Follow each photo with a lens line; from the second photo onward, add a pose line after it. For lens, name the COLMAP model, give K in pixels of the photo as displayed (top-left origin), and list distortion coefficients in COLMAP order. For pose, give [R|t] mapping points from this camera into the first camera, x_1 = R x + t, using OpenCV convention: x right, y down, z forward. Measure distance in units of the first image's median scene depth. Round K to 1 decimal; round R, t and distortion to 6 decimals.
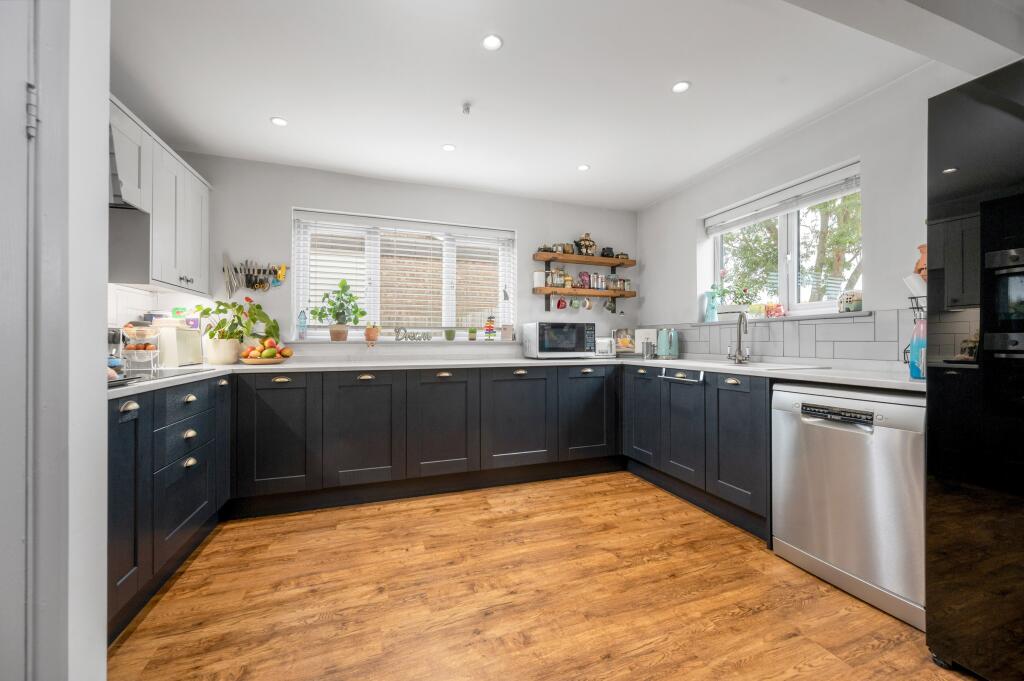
lens RADIAL K [[404.7, 0, 506.4], [0, 404.7, 339.2], [0, 0, 1]] dist [-0.000090, 0.000064]
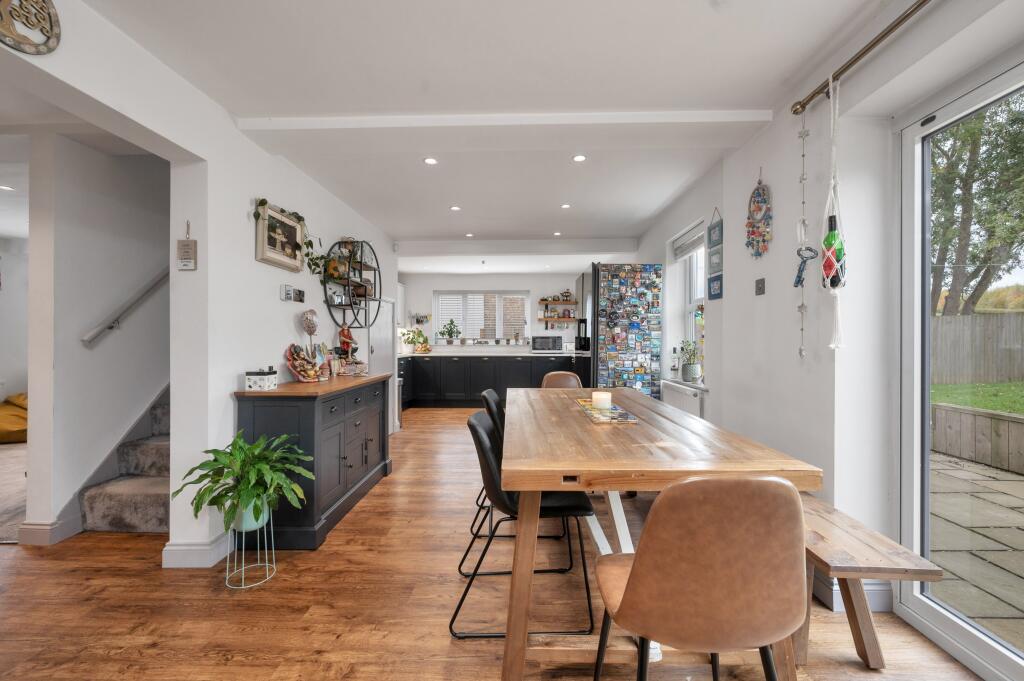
lens RADIAL K [[420.2, 0, 513.8], [0, 420.2, 338.7], [0, 0, 1]] dist [-0.001209, 0.000336]
pose [[0.938129, -0.000132, -0.346287, 0.793997], [0.001156, 0.999996, 0.002751, -0.037176], [0.346285, -0.002981, 0.938125, -1.188714]]
